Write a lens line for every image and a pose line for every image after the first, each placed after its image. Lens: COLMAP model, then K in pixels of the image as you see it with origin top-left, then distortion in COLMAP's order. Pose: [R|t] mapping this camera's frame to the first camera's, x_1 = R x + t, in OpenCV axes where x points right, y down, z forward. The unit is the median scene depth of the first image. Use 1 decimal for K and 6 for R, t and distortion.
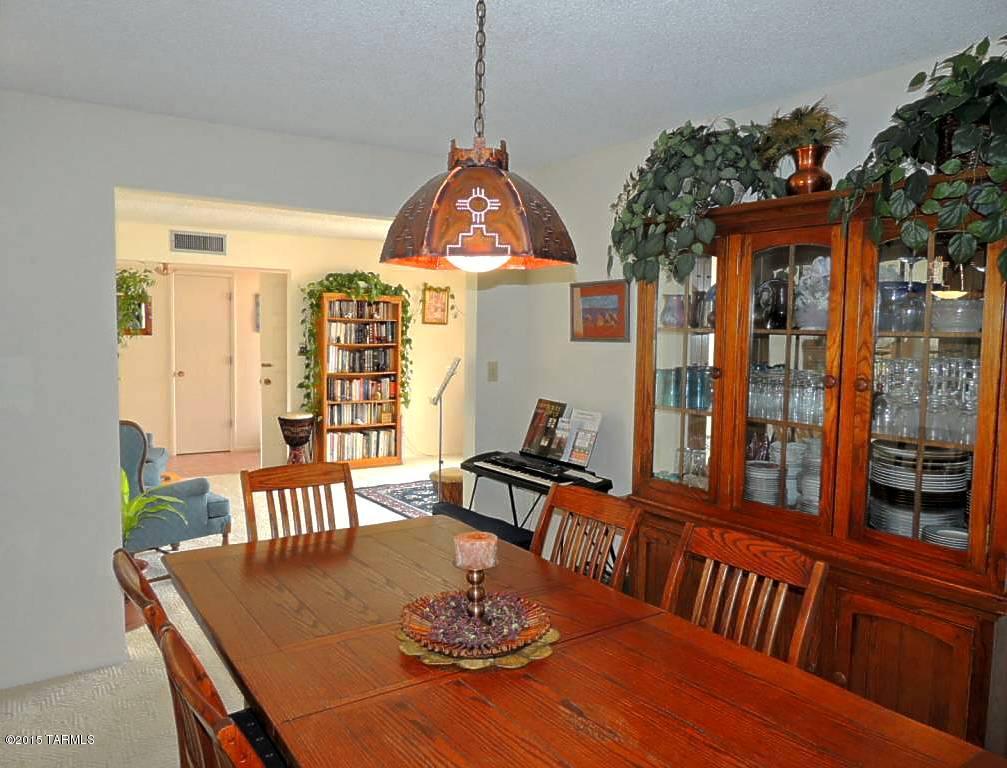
lens RADIAL K [[762.2, 0, 500.5], [0, 762.2, 387.7], [0, 0, 1]] dist [-0.002466, -0.000176]
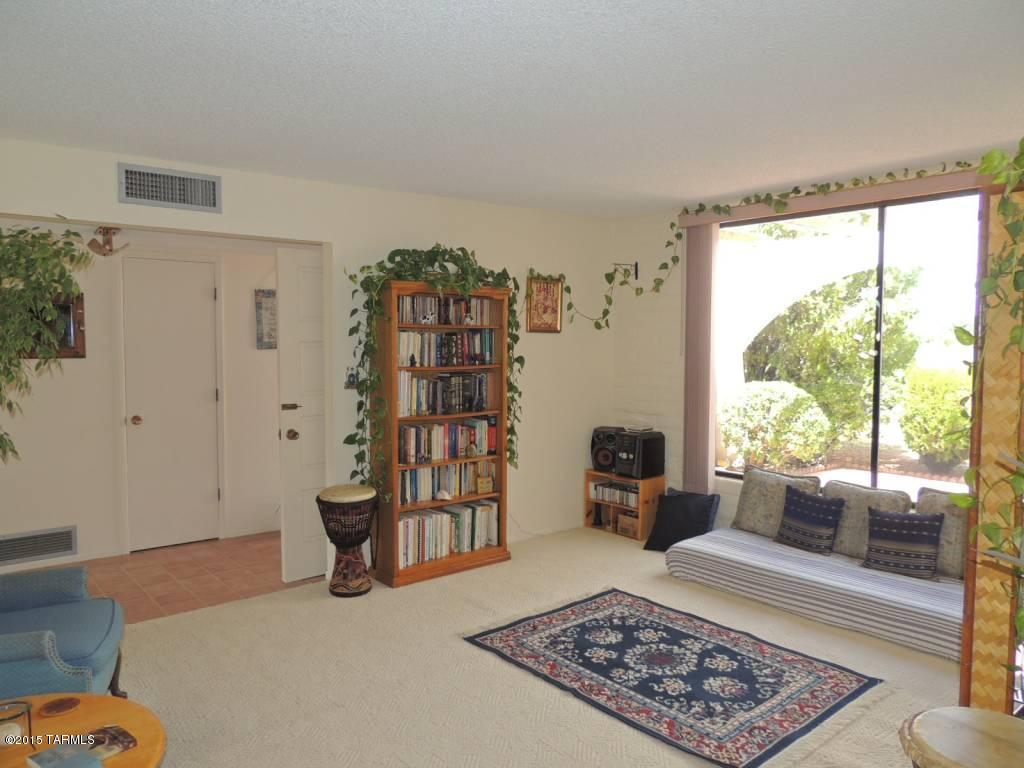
lens RADIAL K [[726.0, 0, 509.0], [0, 726.0, 382.0], [0, 0, 1]] dist [-0.018887, 0.002786]
pose [[0.995369, -0.021275, 0.093746, -0.187250], [0.022932, 0.999599, -0.016634, -0.034468], [-0.093355, 0.018707, 0.995457, 0.421322]]
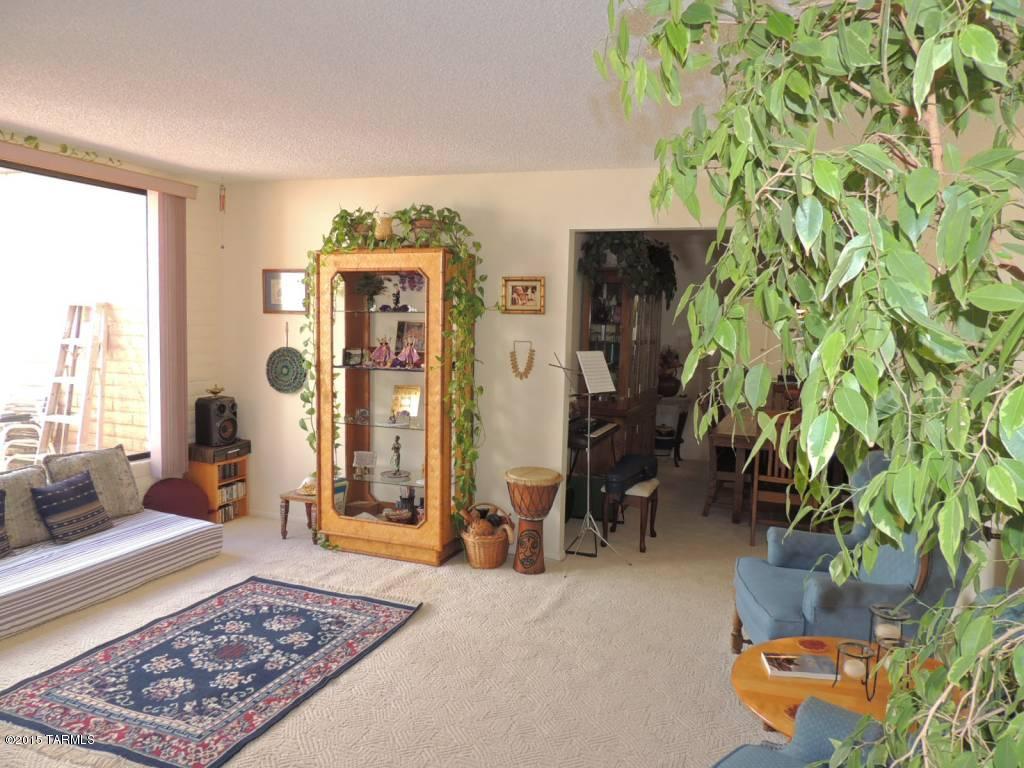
lens RADIAL K [[726.0, 0, 506.1], [0, 726.0, 382.8], [0, 0, 1]] dist [-0.018887, 0.002786]
pose [[-0.566018, -0.089650, 0.819503, -0.567384], [0.033441, 0.990754, 0.131481, -0.087329], [-0.823714, 0.101826, -0.557787, 1.105658]]
